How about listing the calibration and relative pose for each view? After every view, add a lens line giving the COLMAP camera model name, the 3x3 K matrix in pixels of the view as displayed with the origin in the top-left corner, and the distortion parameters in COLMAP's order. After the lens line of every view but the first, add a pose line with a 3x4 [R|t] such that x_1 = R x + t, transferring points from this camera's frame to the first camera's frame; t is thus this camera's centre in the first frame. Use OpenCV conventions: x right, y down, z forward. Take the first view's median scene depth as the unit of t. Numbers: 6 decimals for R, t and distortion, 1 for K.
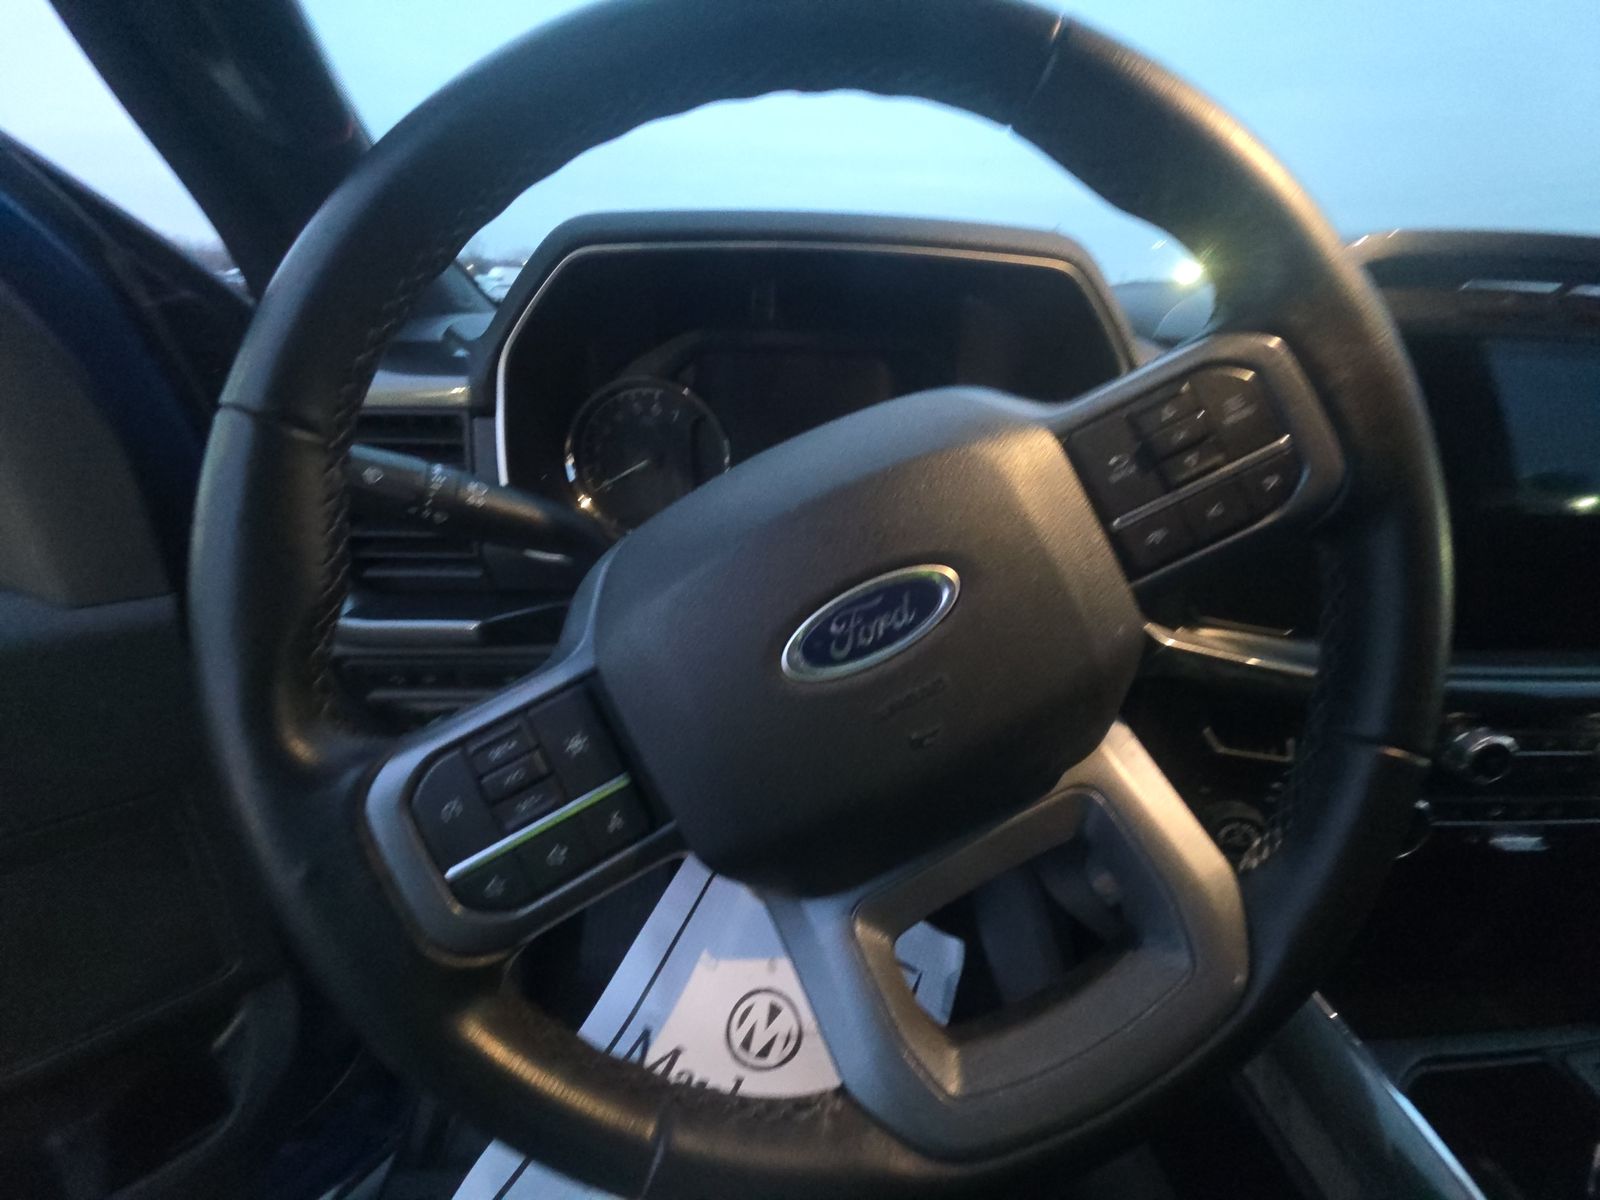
lens RADIAL K [[646.0, 0, 797.6], [0, 646.0, 607.3], [0, 0, 1]] dist [0.004227, -0.000397]
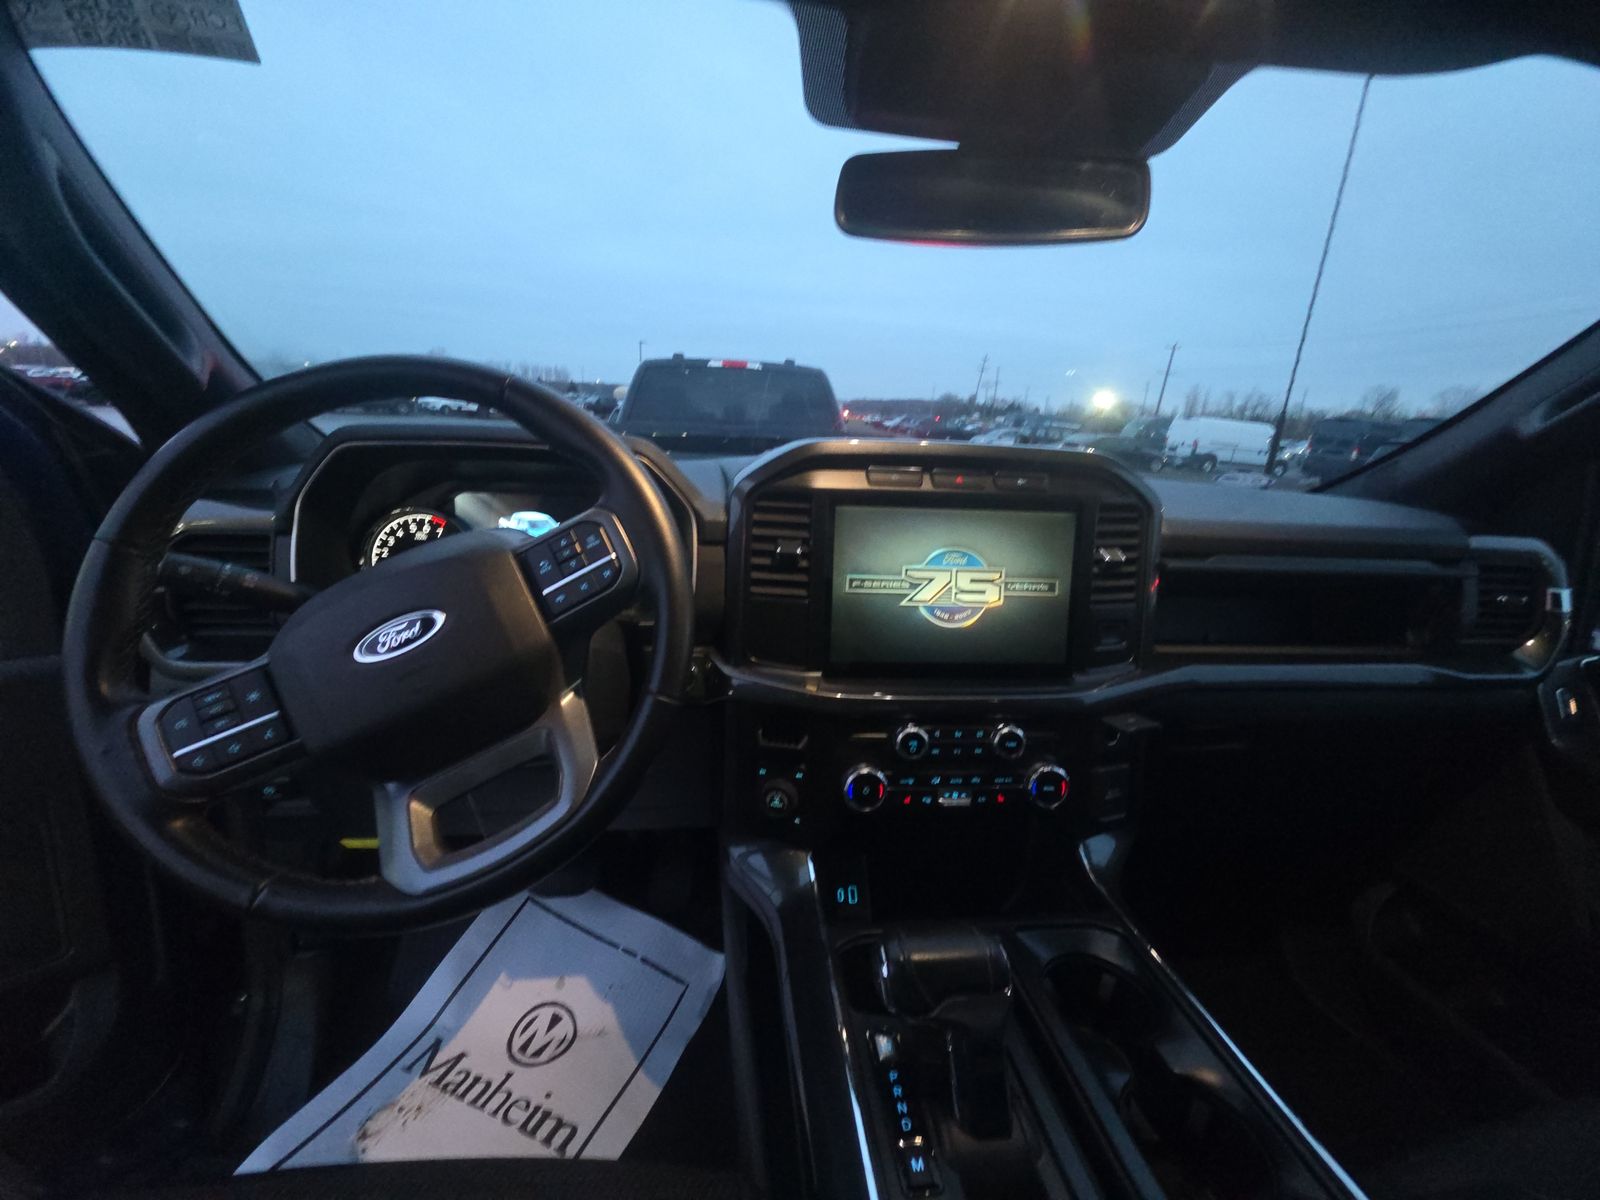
lens RADIAL K [[646.0, 0, 792.1], [0, 646.0, 600.3], [0, 0, 1]] dist [0.004227, -0.000397]
pose [[0.997800, -0.000254, 0.066298, 0.689275], [0.010914, 0.986981, -0.160467, 0.144204], [-0.065394, 0.160838, 0.984812, -0.670514]]
